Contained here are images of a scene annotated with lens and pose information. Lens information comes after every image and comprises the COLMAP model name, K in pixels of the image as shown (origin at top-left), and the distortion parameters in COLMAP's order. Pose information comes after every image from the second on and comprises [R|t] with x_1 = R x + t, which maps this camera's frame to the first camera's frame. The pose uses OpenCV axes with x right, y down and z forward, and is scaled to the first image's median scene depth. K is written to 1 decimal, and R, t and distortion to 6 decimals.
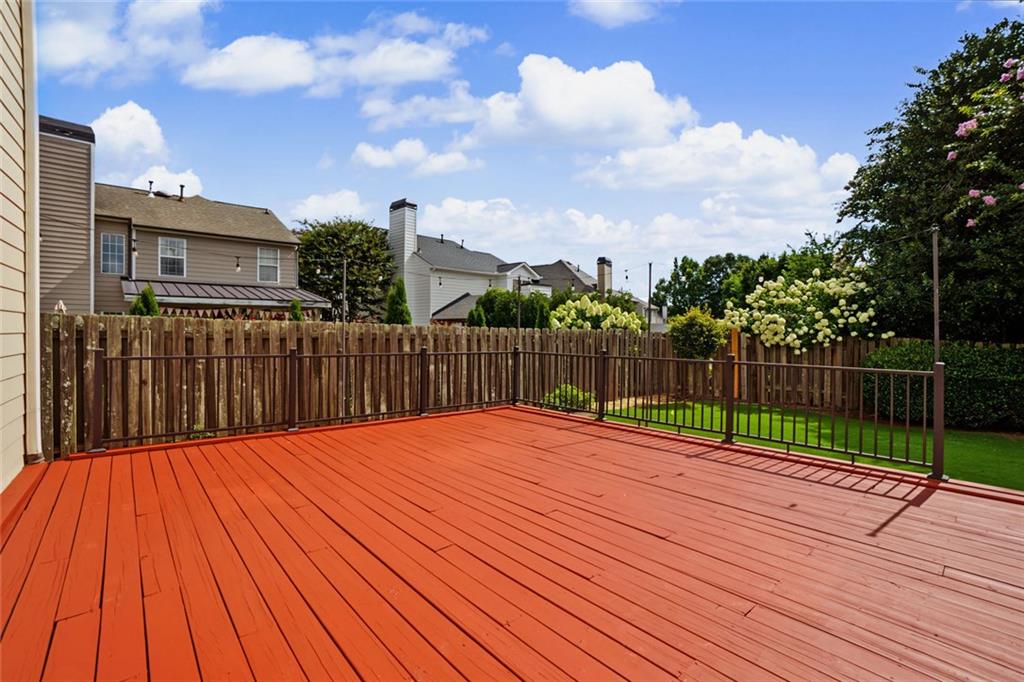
lens RADIAL K [[448.7, 0, 516.5], [0, 448.7, 335.5], [0, 0, 1]] dist [-0.033449, 0.000409]
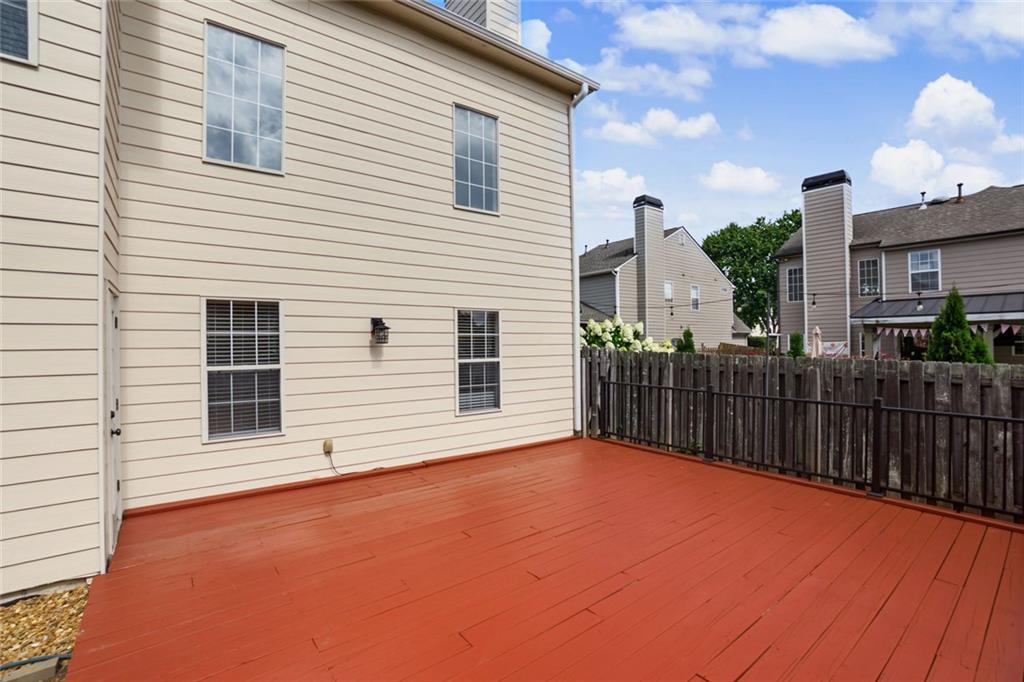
lens RADIAL K [[448.7, 0, 506.1], [0, 448.7, 343.5], [0, 0, 1]] dist [-0.033449, 0.000409]
pose [[-0.076347, -0.005427, -0.997067, 0.208748], [-0.000523, 0.999985, -0.005403, -0.022454], [0.997081, 0.000109, -0.076348, 0.202993]]
